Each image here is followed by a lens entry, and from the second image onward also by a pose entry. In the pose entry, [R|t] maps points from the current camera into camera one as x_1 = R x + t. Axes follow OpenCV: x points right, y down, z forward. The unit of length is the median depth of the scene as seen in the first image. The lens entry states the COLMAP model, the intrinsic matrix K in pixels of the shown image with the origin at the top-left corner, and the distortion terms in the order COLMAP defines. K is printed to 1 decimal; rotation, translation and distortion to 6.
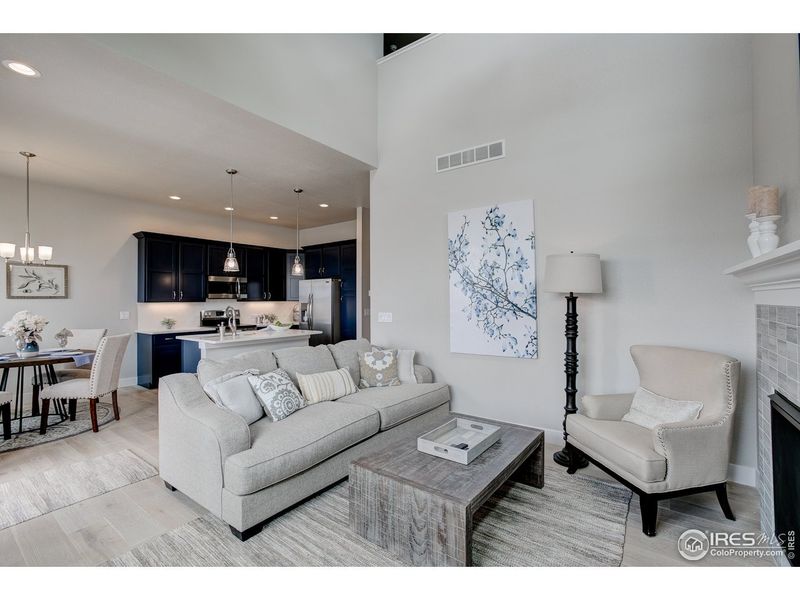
lens RADIAL K [[369.5, 0, 403.3], [0, 369.5, 292.7], [0, 0, 1]] dist [-0.040423, 0.022364]
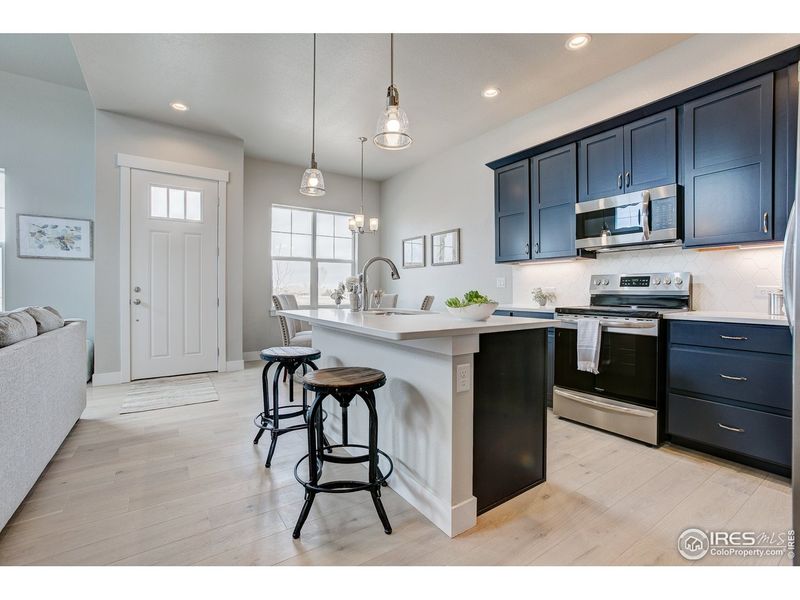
lens RADIAL K [[365.1, 0, 388.5], [0, 365.1, 295.8], [0, 0, 1]] dist [-0.043464, 0.021608]
pose [[-0.346602, 0.017136, -0.937856, 0.046494], [0.018221, 0.999767, 0.011534, 0.115545], [0.937835, -0.013091, -0.346834, 1.564727]]
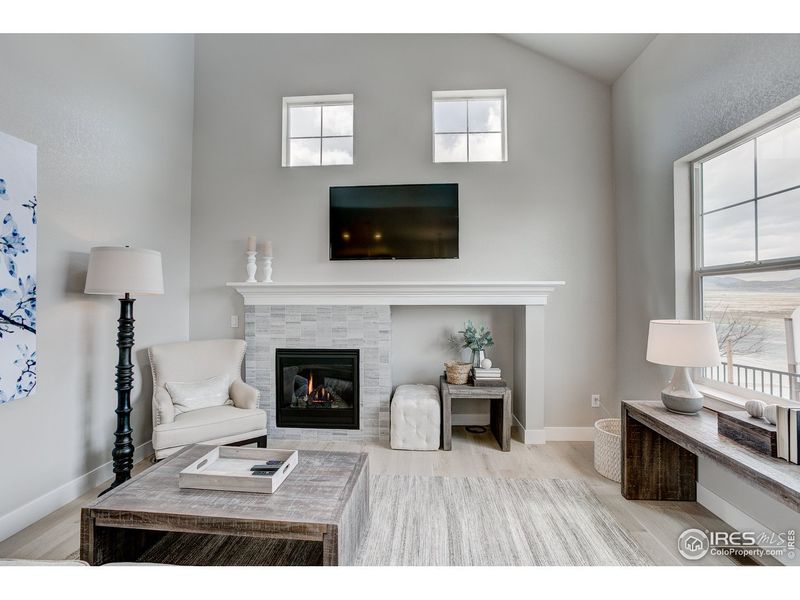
lens RADIAL K [[365.1, 0, 388.5], [0, 365.1, 295.8], [0, 0, 1]] dist [-0.043464, 0.021608]
pose [[-0.519612, 0.021188, 0.854140, -0.442165], [-0.007703, 0.999536, -0.029481, 0.017923], [-0.854368, -0.021898, -0.519207, 0.706606]]
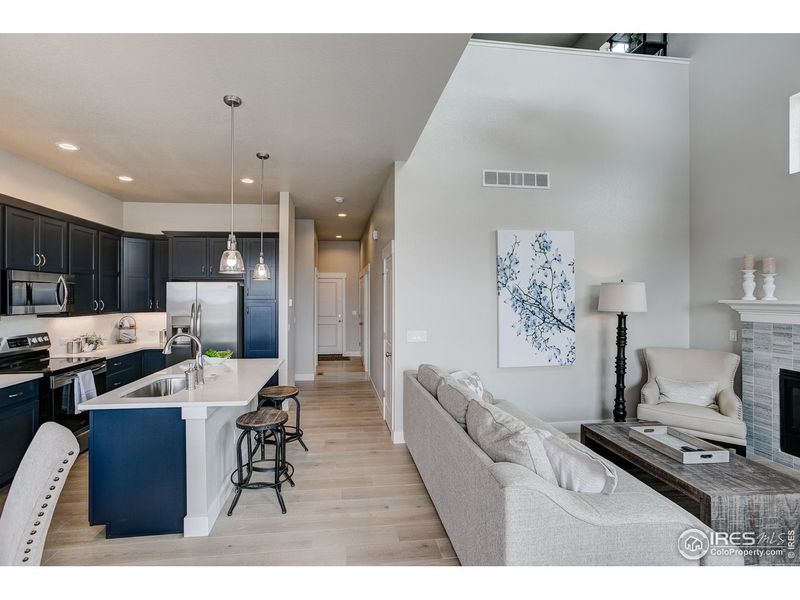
lens RADIAL K [[365.1, 0, 388.5], [0, 365.1, 295.8], [0, 0, 1]] dist [-0.043464, 0.021608]
pose [[0.732477, 0.008771, 0.680735, -0.791014], [-0.018035, 0.999816, 0.006524, -0.038357], [-0.680552, -0.017056, 0.732501, 0.487846]]
